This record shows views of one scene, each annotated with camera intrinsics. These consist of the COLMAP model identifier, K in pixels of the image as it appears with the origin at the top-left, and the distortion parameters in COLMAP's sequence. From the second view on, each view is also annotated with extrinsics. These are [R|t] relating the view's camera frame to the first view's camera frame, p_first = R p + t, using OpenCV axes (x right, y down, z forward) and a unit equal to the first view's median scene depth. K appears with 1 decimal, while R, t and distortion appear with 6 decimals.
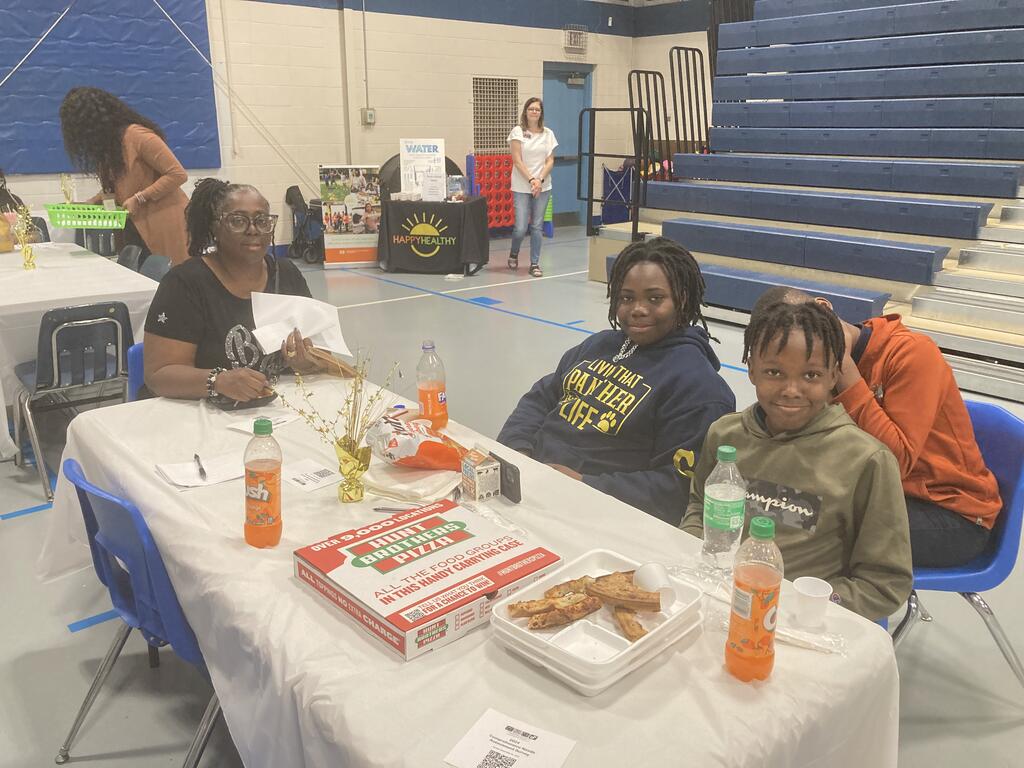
lens RADIAL K [[844.7, 0, 511.6], [0, 844.7, 377.0], [0, 0, 1]] dist [0.031773, -0.023490]
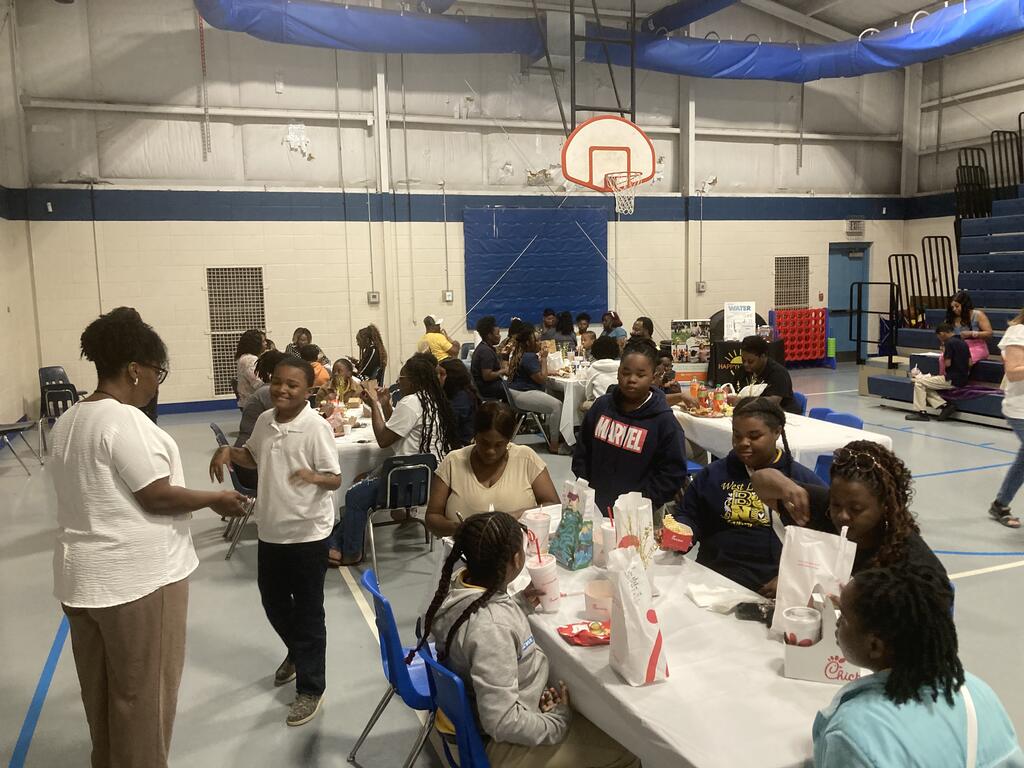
lens RADIAL K [[844.7, 0, 514.9], [0, 844.7, 385.9], [0, 0, 1]] dist [0.031773, -0.023490]
pose [[0.944603, 0.015495, -0.327848, 0.013710], [-0.067198, 0.986856, -0.146970, 0.117627], [0.321261, 0.160859, 0.933229, -0.522816]]
